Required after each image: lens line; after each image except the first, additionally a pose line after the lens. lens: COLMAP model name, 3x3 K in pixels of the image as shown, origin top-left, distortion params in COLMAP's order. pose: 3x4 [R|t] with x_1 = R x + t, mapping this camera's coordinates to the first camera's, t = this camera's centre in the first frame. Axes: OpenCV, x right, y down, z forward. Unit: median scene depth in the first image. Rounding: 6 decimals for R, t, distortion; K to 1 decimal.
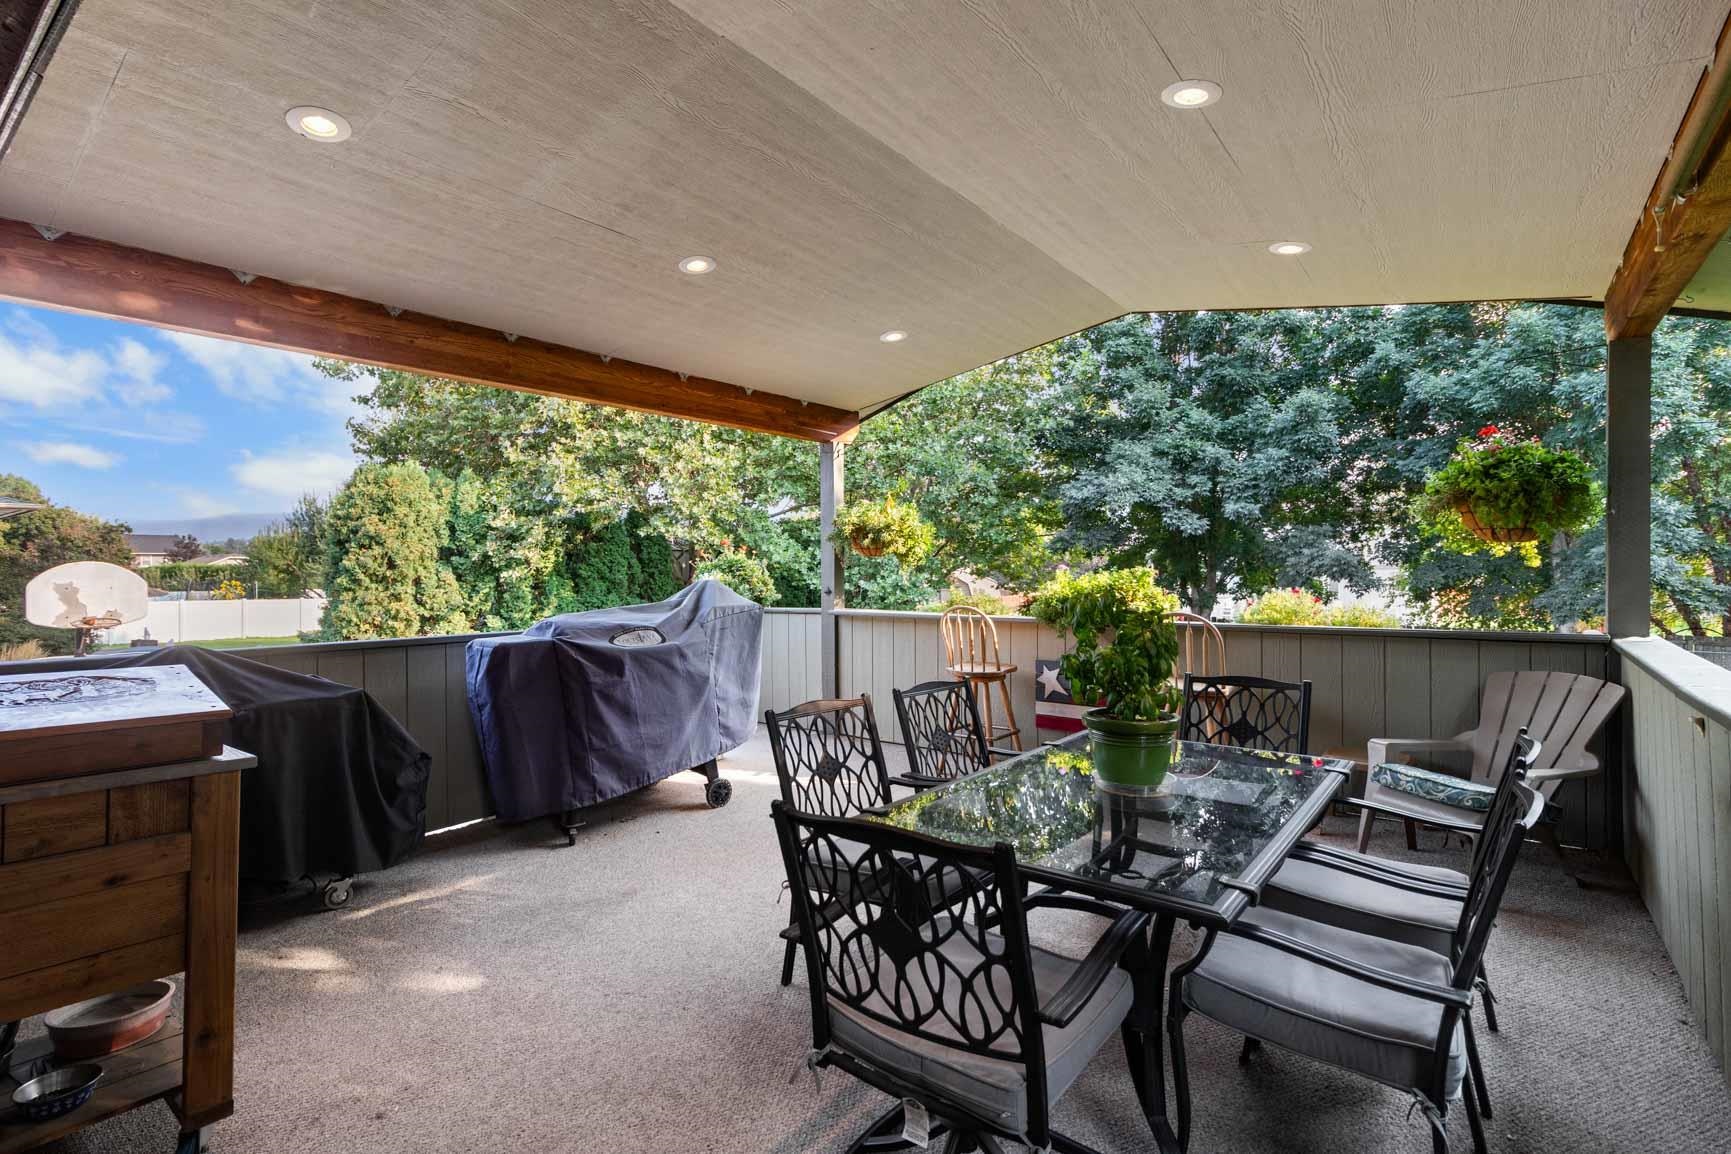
lens RADIAL K [[814.4, 0, 856.0], [0, 814.4, 572.0], [0, 0, 1]] dist [0.005192, 0.000401]
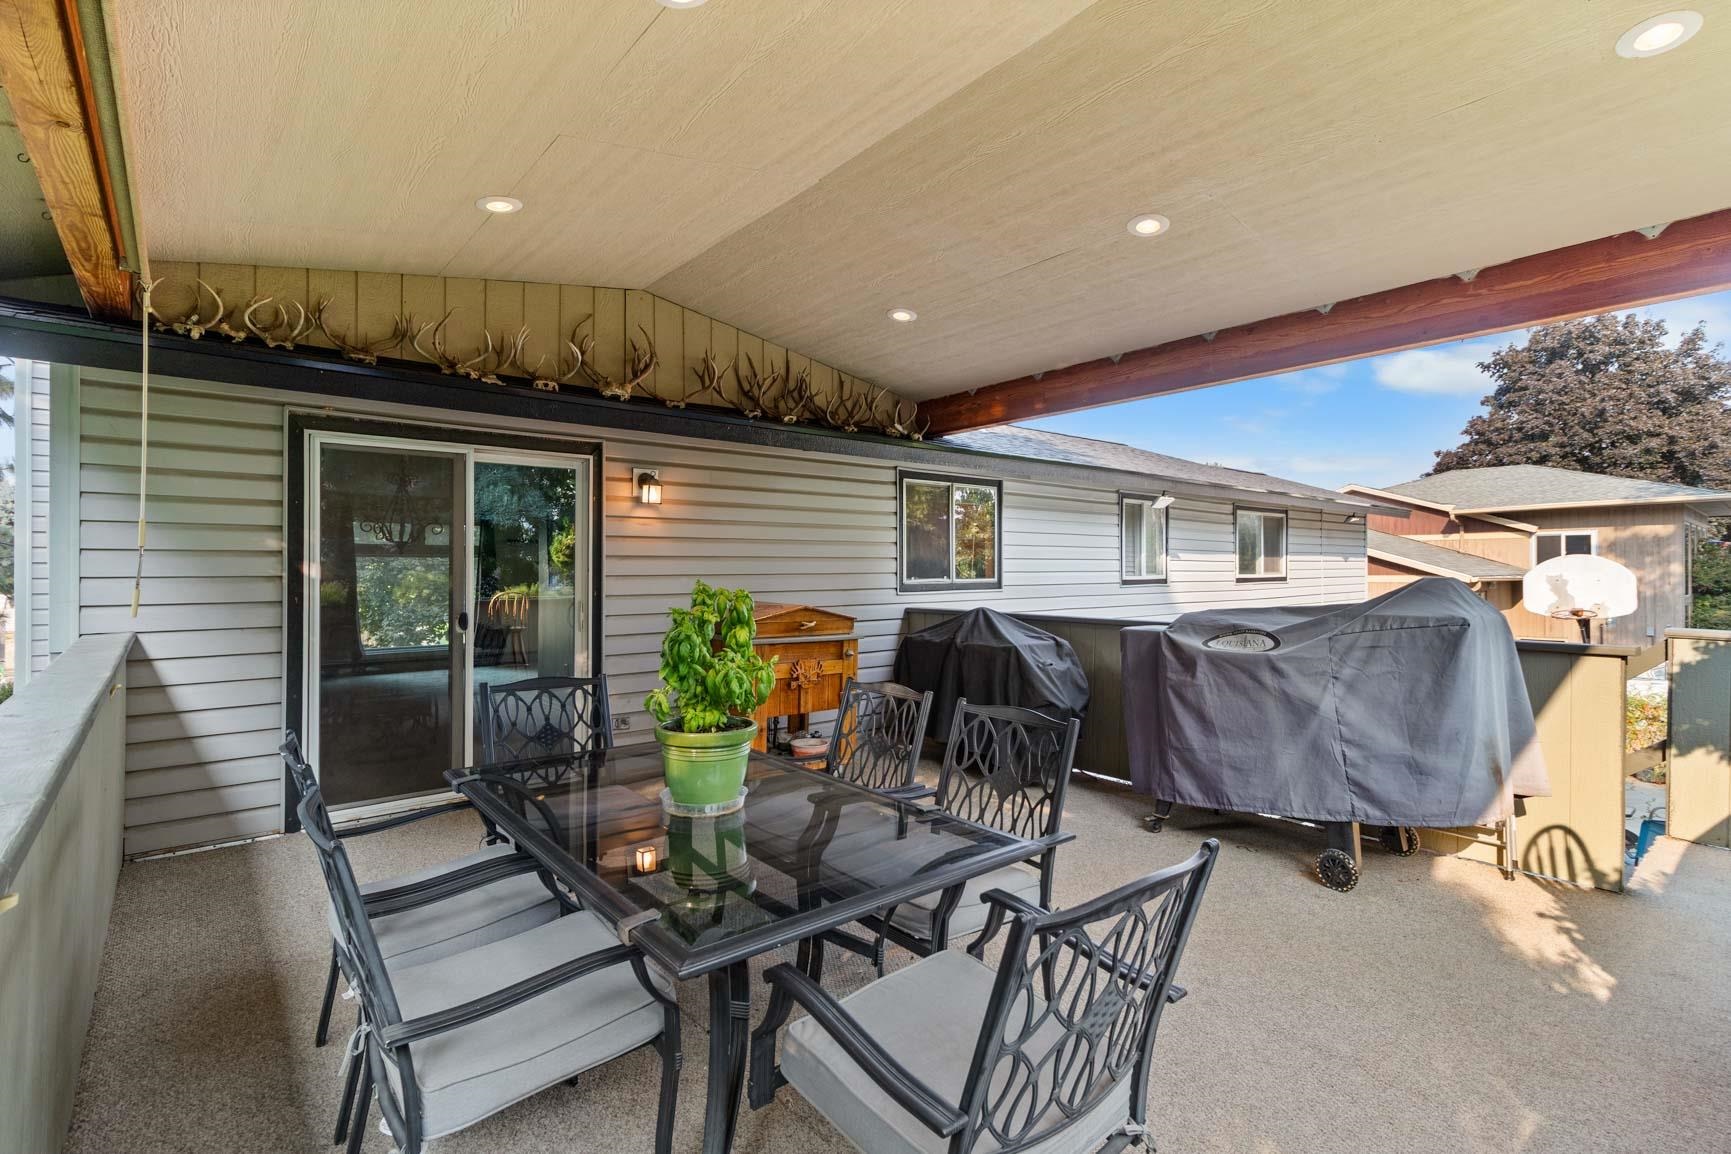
lens RADIAL K [[814.4, 0, 857.1], [0, 814.4, 567.9], [0, 0, 1]] dist [0.005192, 0.000401]
pose [[-0.220538, 0.004000, -0.975370, 0.672128], [-0.000364, 0.999991, 0.004184, -0.001145], [0.975378, 0.001278, -0.220535, 0.788742]]
